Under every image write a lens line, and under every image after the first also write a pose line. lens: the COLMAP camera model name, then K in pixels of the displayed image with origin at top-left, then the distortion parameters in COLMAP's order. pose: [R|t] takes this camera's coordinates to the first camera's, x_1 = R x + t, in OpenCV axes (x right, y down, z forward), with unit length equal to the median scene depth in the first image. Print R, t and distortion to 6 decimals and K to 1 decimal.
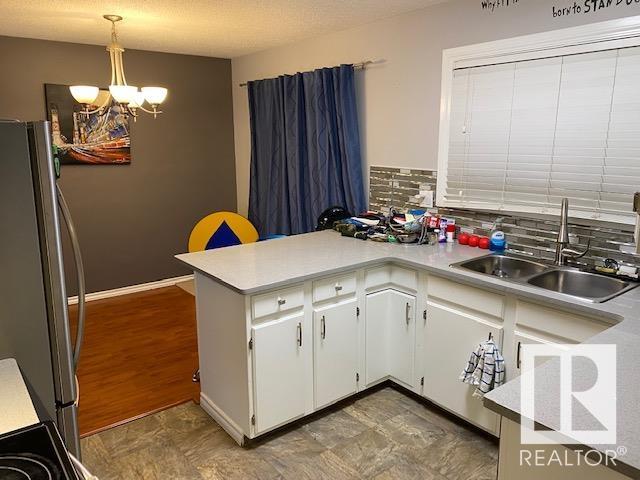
lens RADIAL K [[486.2, 0, 310.4], [0, 486.2, 238.7], [0, 0, 1]] dist [0.002562, 0.001278]
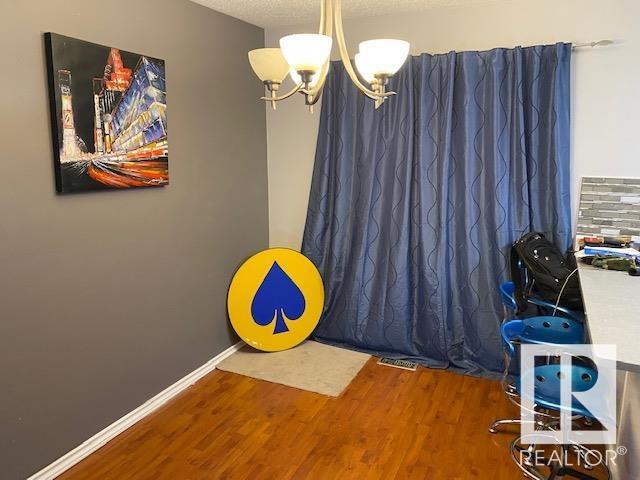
lens RADIAL K [[479.5, 0, 319.7], [0, 479.5, 232.3], [0, 0, 1]] dist [0.002475, -0.000236]
pose [[0.892555, -0.086018, 0.442658, -0.498761], [0.092630, 0.995678, 0.006707, -0.089102], [-0.441321, 0.035017, 0.896666, 0.422008]]
